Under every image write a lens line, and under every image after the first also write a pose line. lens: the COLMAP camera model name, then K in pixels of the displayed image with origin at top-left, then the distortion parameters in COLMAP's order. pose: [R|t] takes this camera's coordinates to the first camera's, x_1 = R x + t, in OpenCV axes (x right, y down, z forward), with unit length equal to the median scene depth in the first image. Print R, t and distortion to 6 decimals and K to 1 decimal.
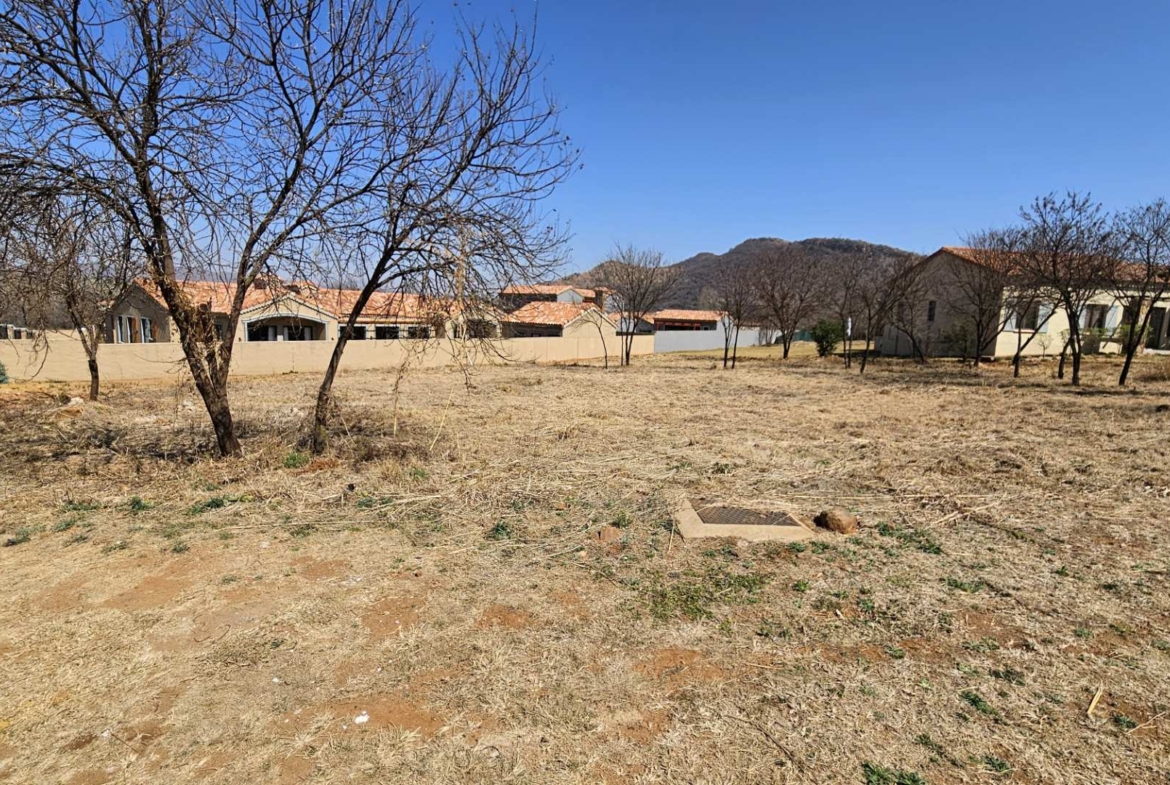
lens RADIAL K [[573.1, 0, 571.9], [0, 573.1, 396.3], [0, 0, 1]] dist [-0.010146, 0.002983]
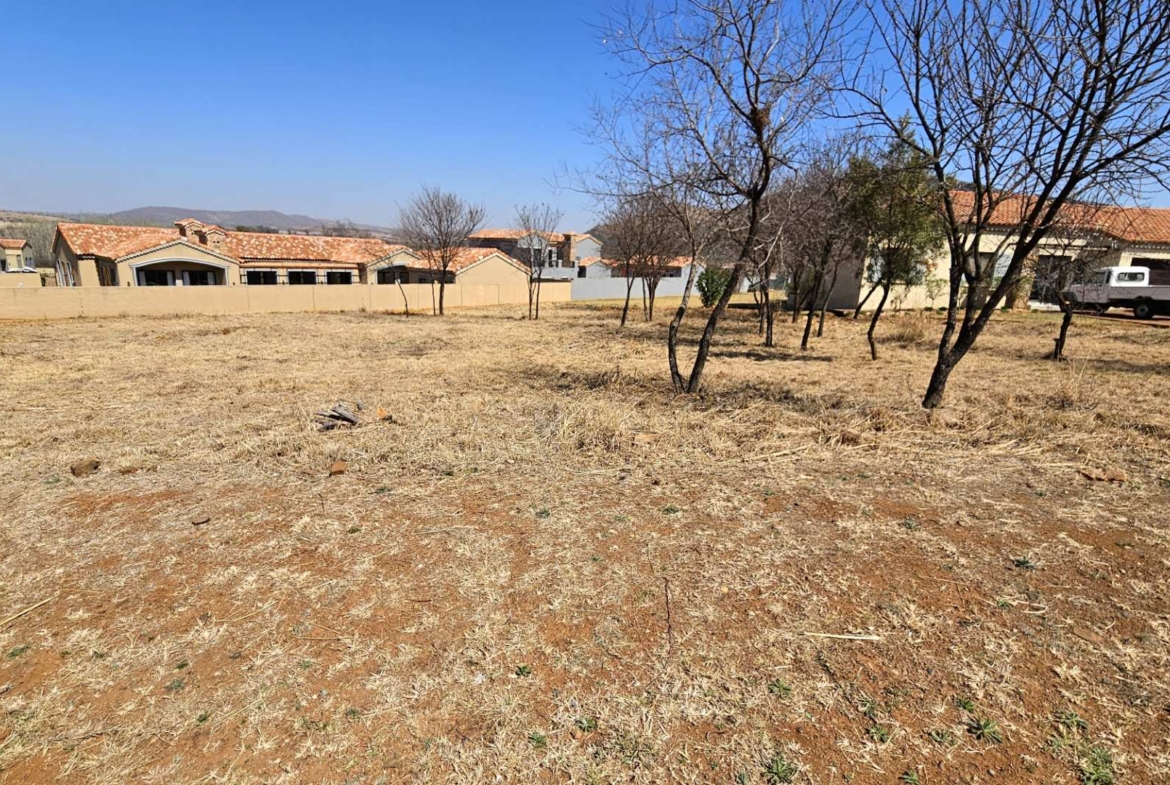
lens RADIAL K [[573.1, 0, 574.4], [0, 573.1, 395.0], [0, 0, 1]] dist [-0.010146, 0.002983]
pose [[0.995634, 0.026585, -0.089473, 2.071625], [-0.018273, 0.995548, 0.092472, -0.062813], [0.091533, -0.090433, 0.991687, 0.233953]]
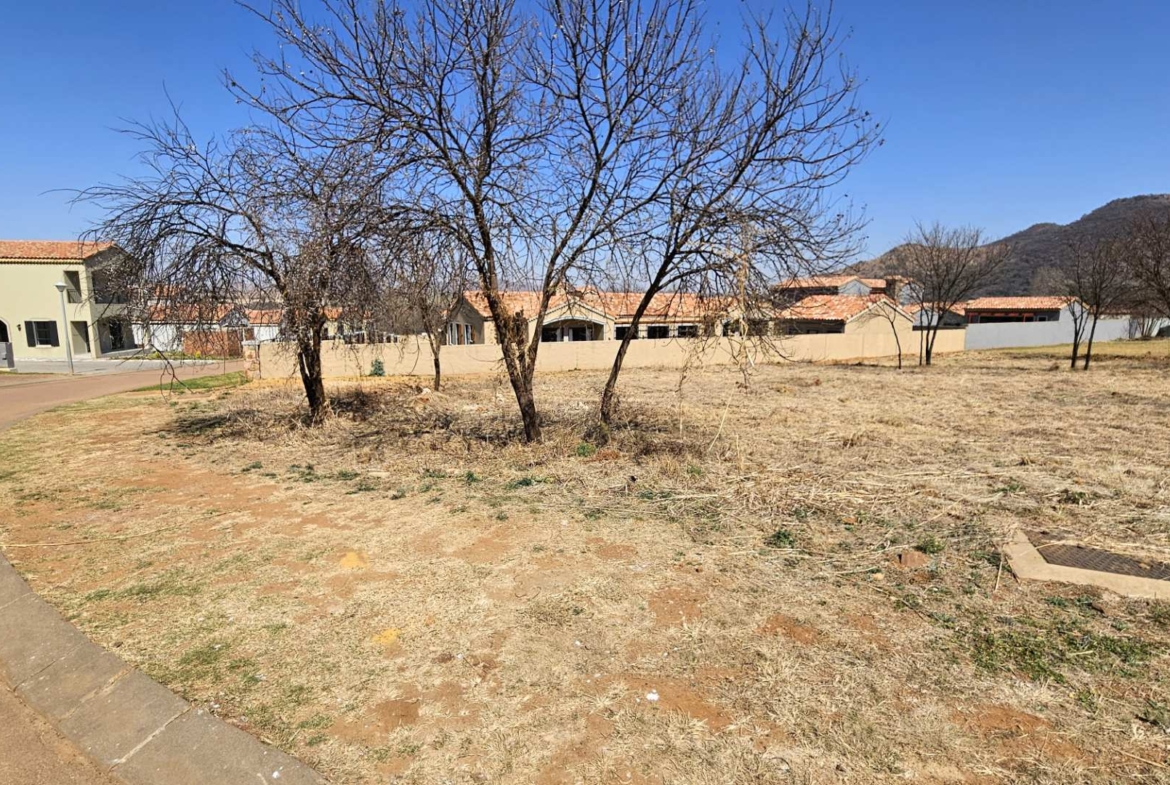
lens RADIAL K [[573.1, 0, 570.9], [0, 573.1, 394.5], [0, 0, 1]] dist [-0.010146, 0.002983]
pose [[0.896907, 0.027671, -0.441353, -0.020819], [-0.027593, 0.999597, 0.006597, -0.002652], [0.441358, 0.006261, 0.897309, -0.016675]]
